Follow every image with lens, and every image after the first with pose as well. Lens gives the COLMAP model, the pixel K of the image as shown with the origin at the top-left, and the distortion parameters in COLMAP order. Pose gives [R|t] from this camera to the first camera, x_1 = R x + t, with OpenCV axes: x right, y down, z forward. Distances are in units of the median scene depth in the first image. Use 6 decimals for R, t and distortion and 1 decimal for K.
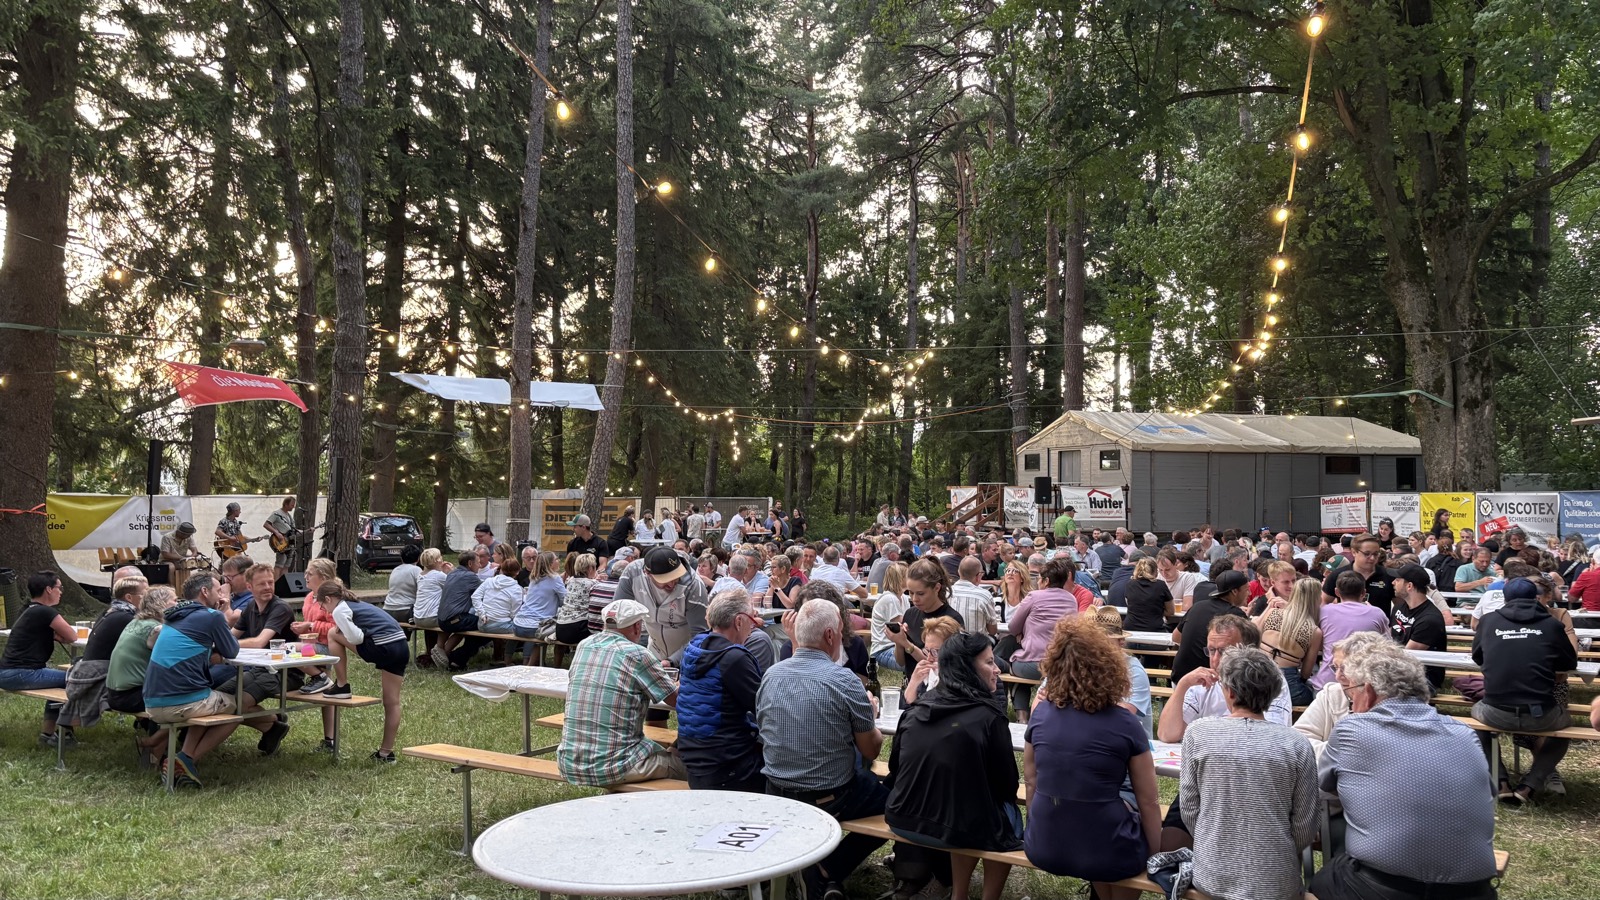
lens RADIAL K [[1226.2, 0, 803.5], [0, 1226.2, 457.9], [0, 0, 1]] dist [0.051922, 0.001509]
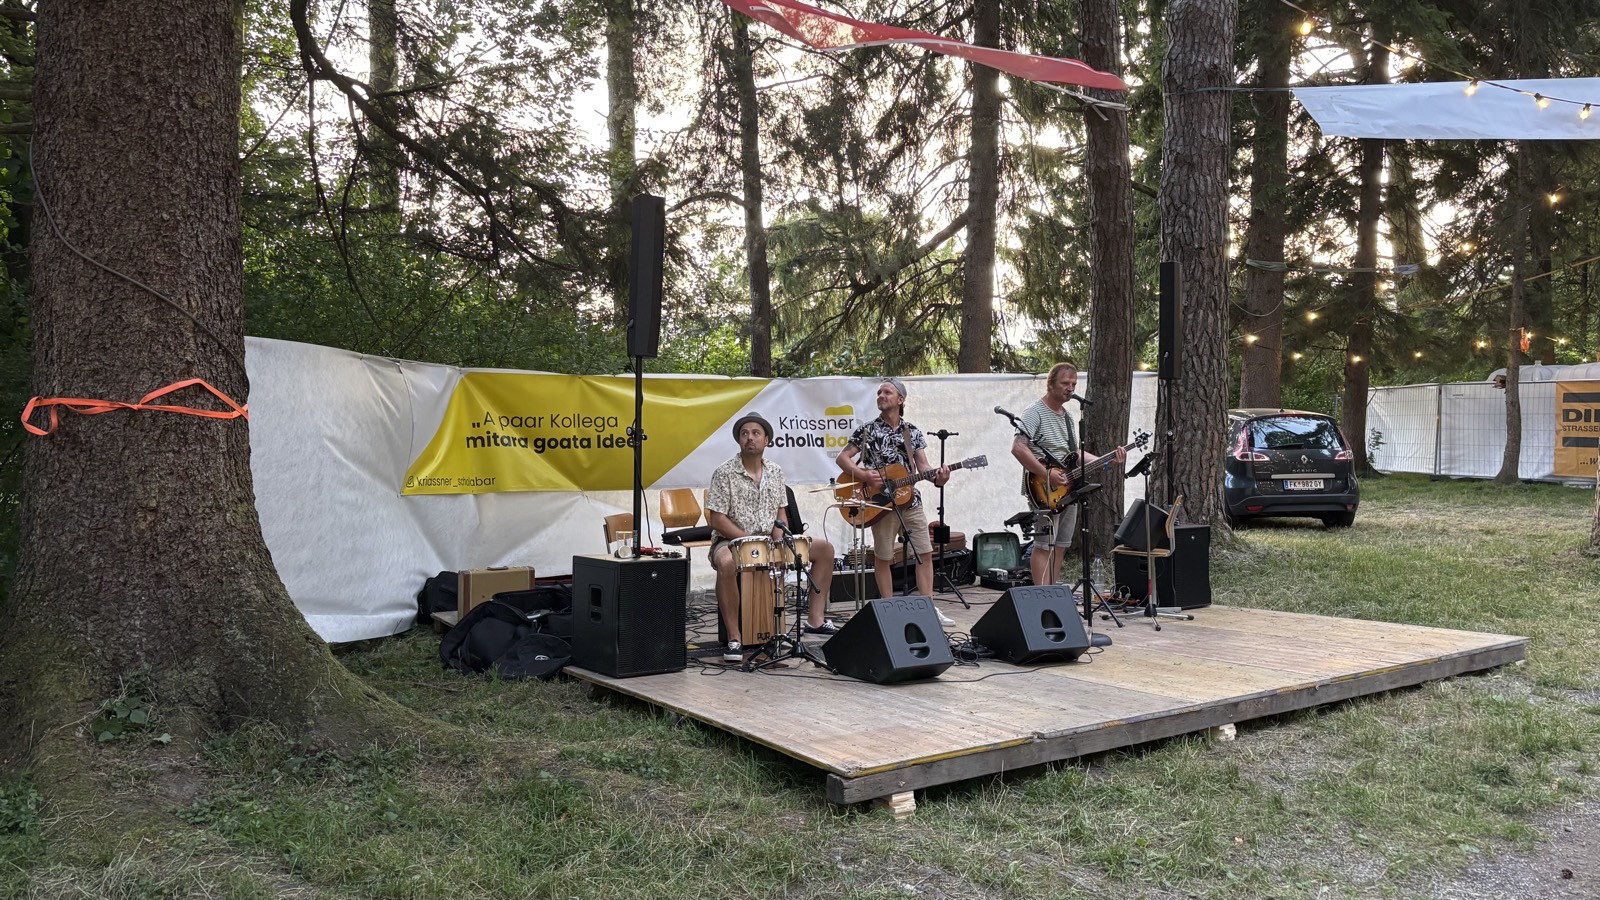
lens RADIAL K [[1226.2, 0, 803.8], [0, 1226.2, 452.6], [0, 0, 1]] dist [0.051922, 0.001509]
pose [[0.782197, 0.006715, -0.622995, -0.166713], [0.040588, 0.997269, 0.061709, 0.022240], [0.621708, -0.073555, 0.779788, 0.459762]]
